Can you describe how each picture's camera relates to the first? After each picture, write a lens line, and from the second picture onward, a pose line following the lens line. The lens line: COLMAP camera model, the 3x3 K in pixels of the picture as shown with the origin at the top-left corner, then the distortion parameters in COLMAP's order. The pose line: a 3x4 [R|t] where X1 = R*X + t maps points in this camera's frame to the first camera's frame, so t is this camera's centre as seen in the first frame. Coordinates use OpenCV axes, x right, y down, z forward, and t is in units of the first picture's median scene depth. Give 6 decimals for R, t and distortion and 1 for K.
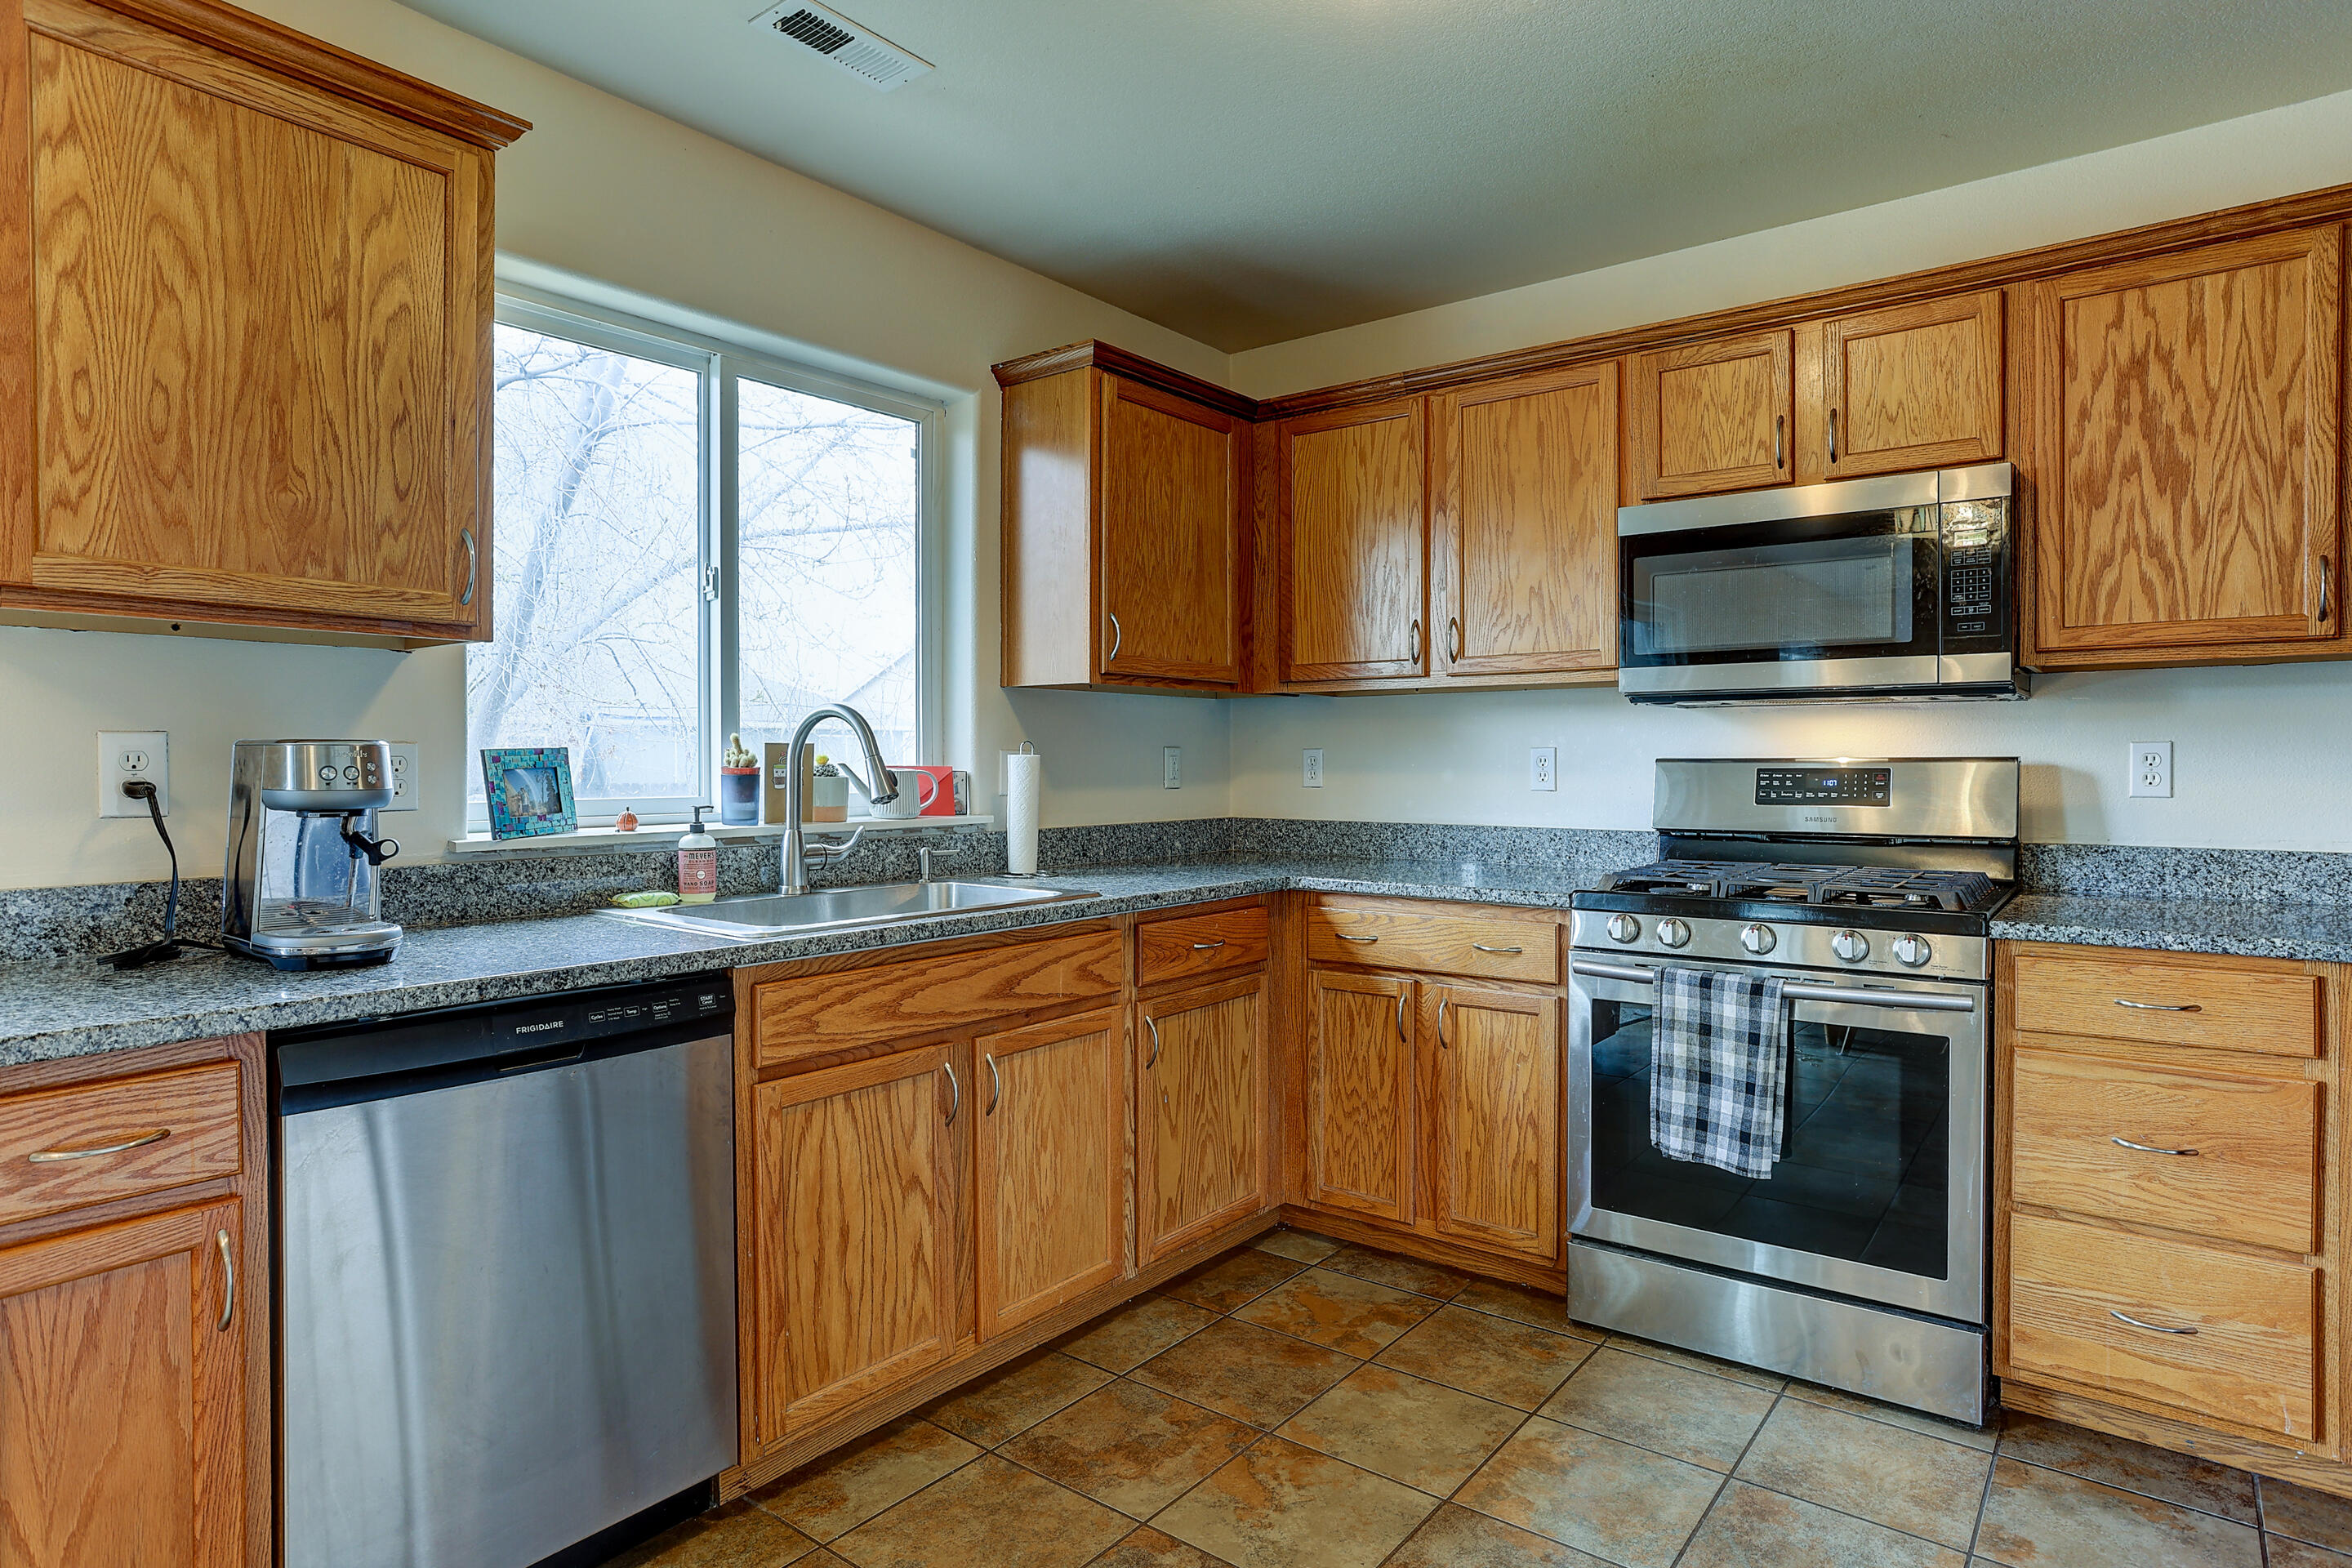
lens RADIAL K [[1287.9, 0, 1216.2], [0, 1287.9, 771.2], [0, 0, 1]] dist [-0.042599, 0.026103]
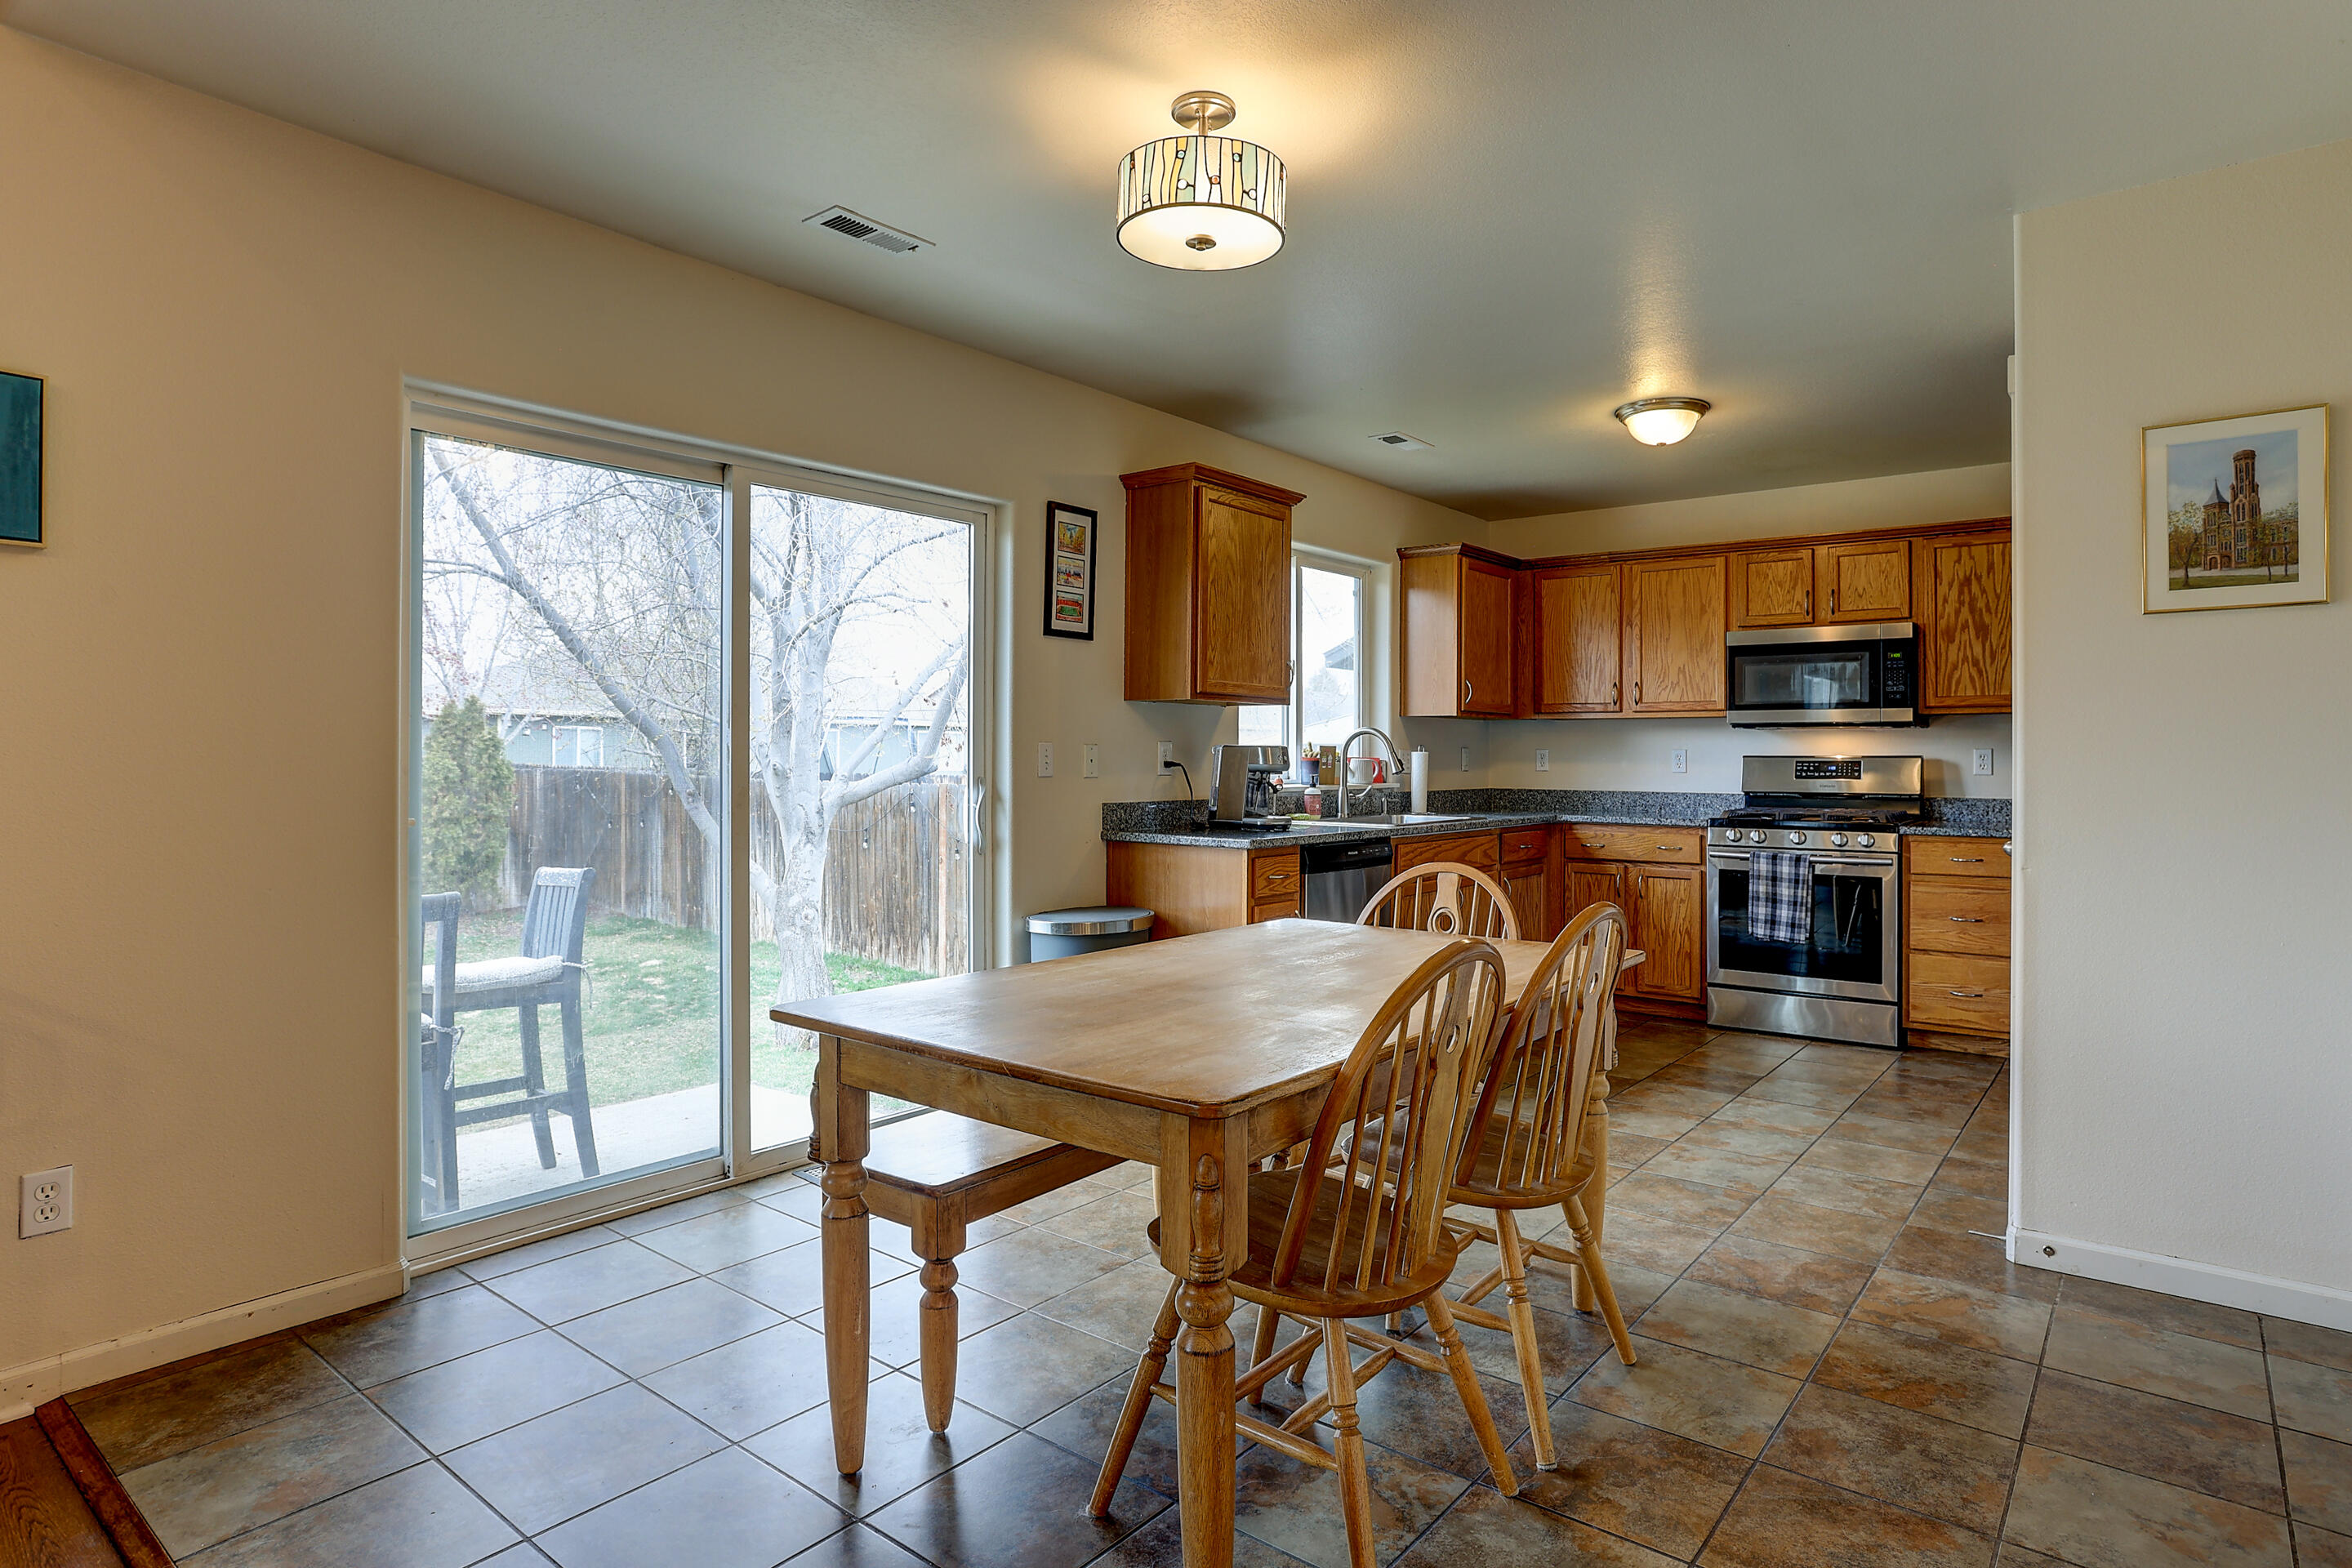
lens RADIAL K [[1287.9, 0, 1230.1], [0, 1287.9, 736.0], [0, 0, 1]] dist [-0.042599, 0.026103]
pose [[0.999961, 0.005647, -0.006781, -0.483513], [-0.005809, 0.999692, -0.024132, 0.013425], [0.006643, 0.024171, 0.999686, -1.084112]]
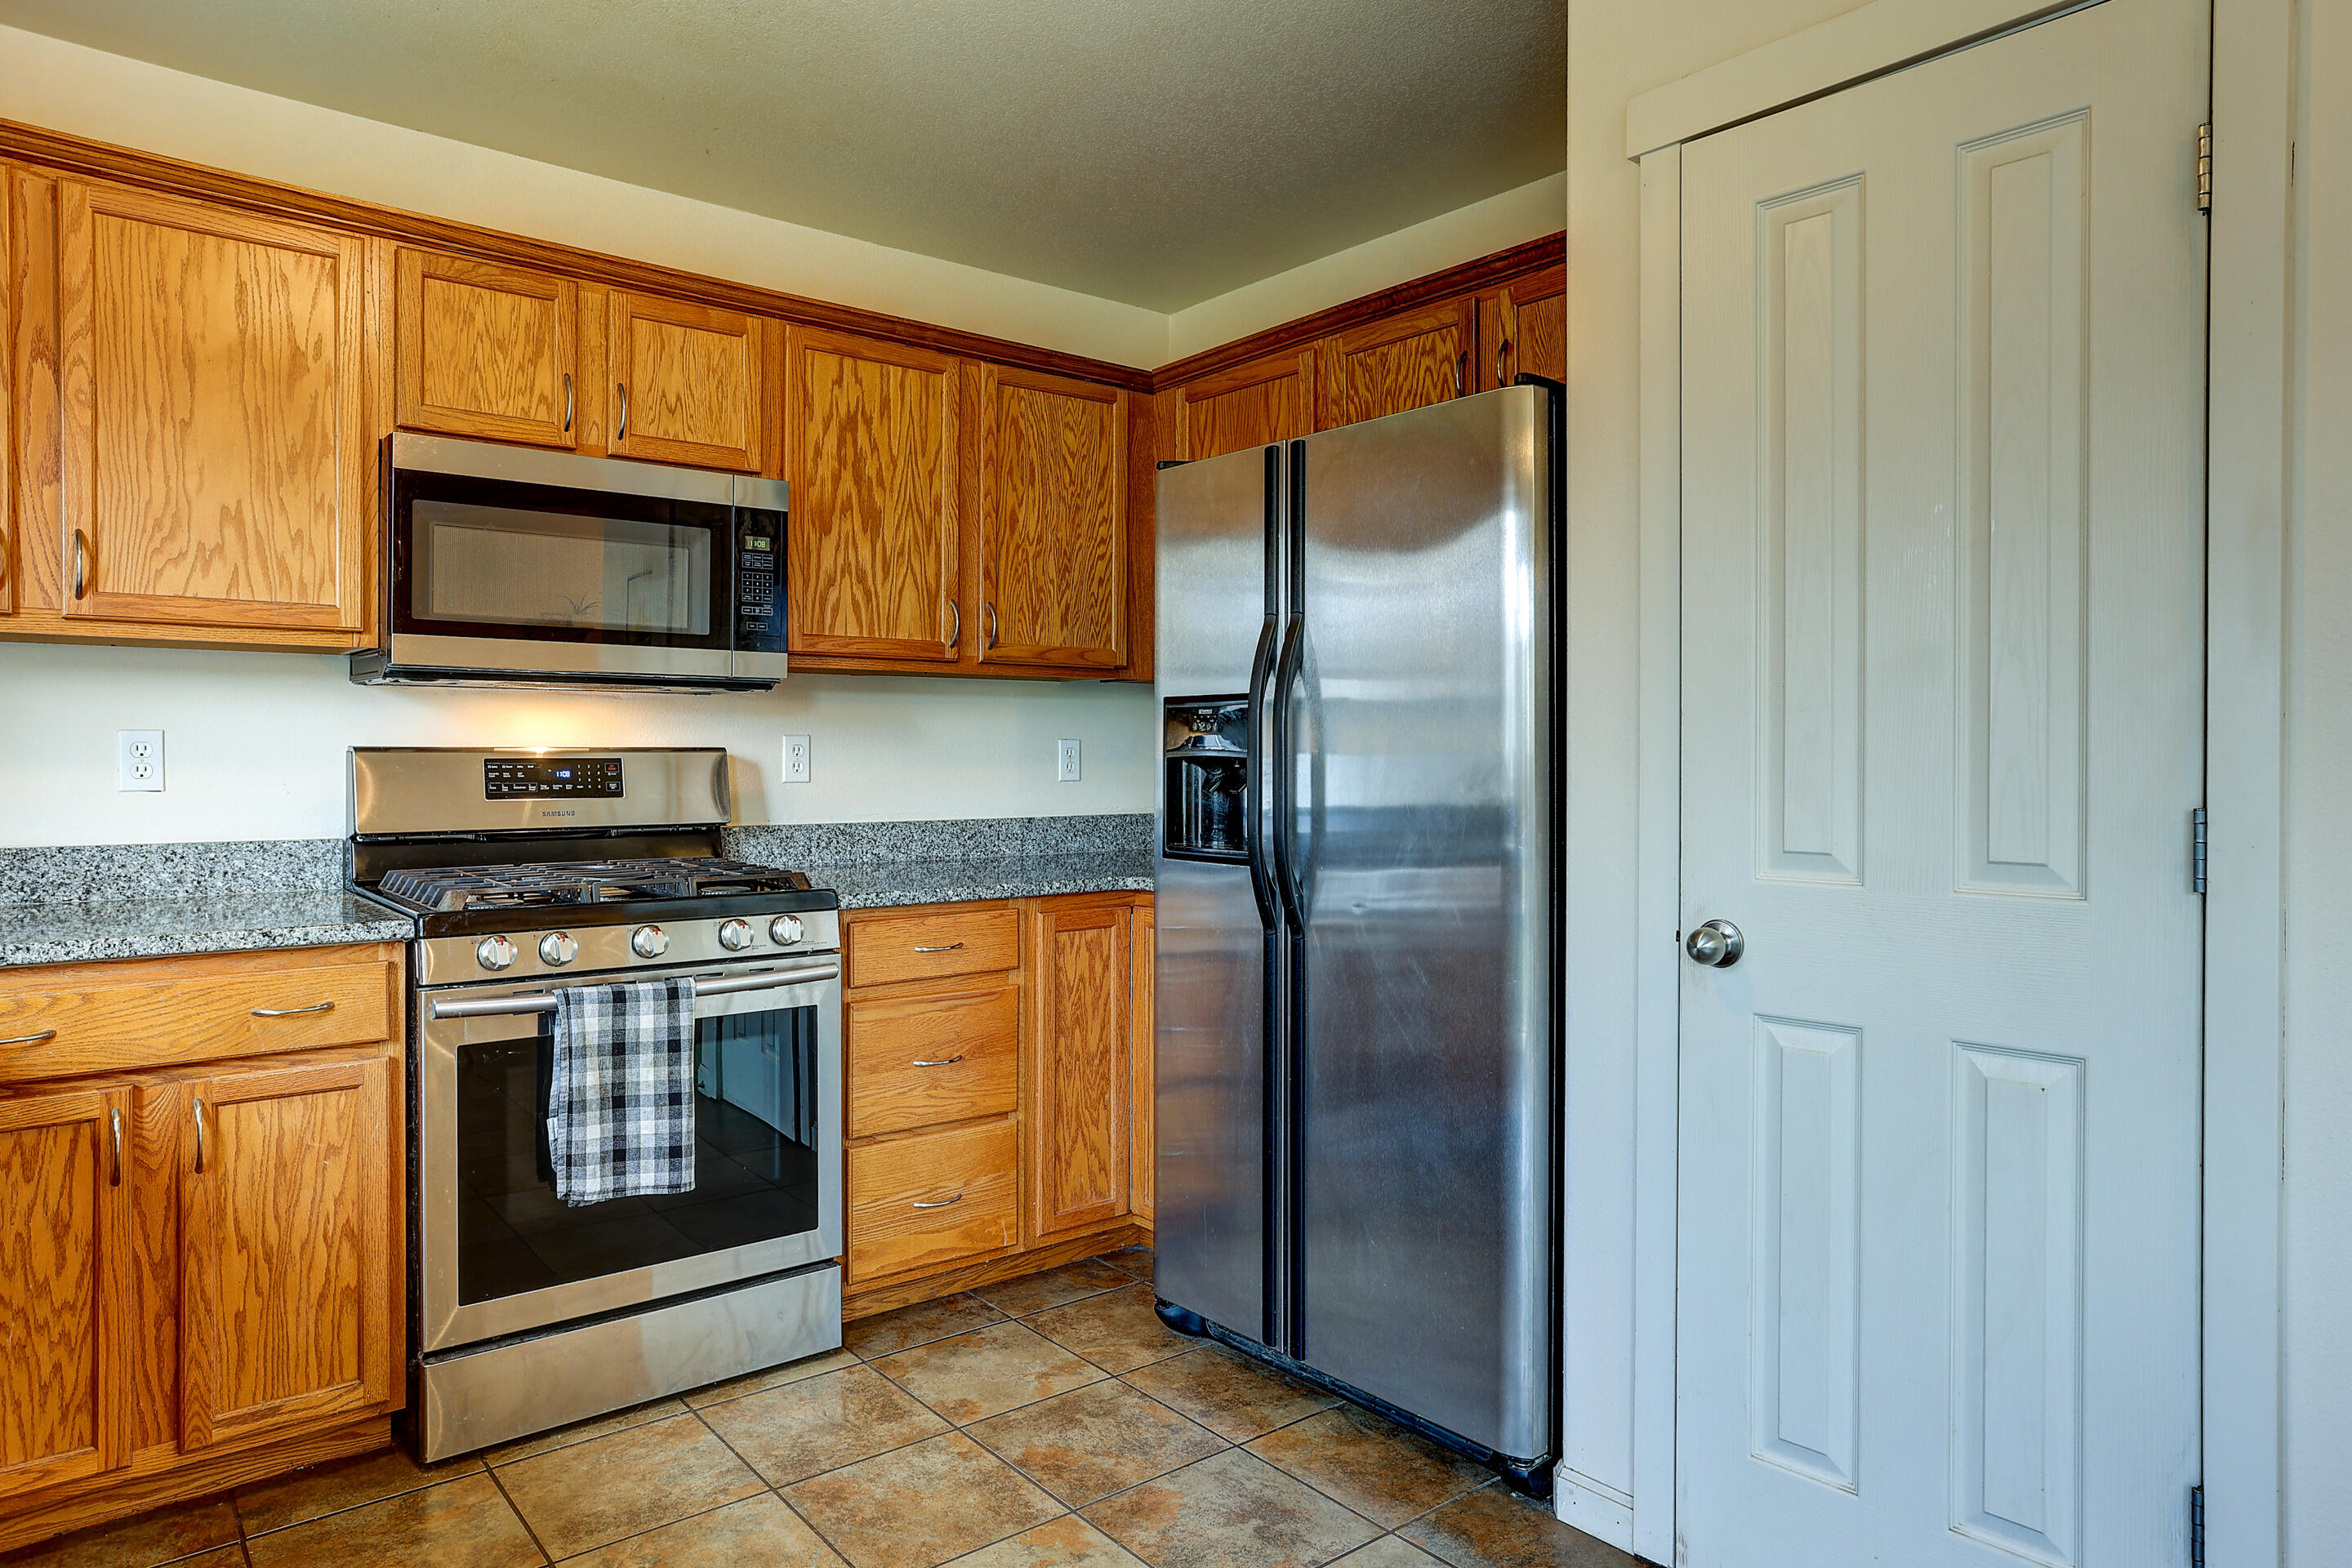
lens RADIAL K [[1442.9, 0, 1101.2], [0, 1442.9, 750.6], [0, 0, 1]] dist [-0.010437, 0.013640]
pose [[0.260709, 0.000816, 0.965417, -0.460062], [0.001656, 0.999998, -0.001293, -0.006256], [-0.965416, 0.001936, 0.260707, 0.363117]]
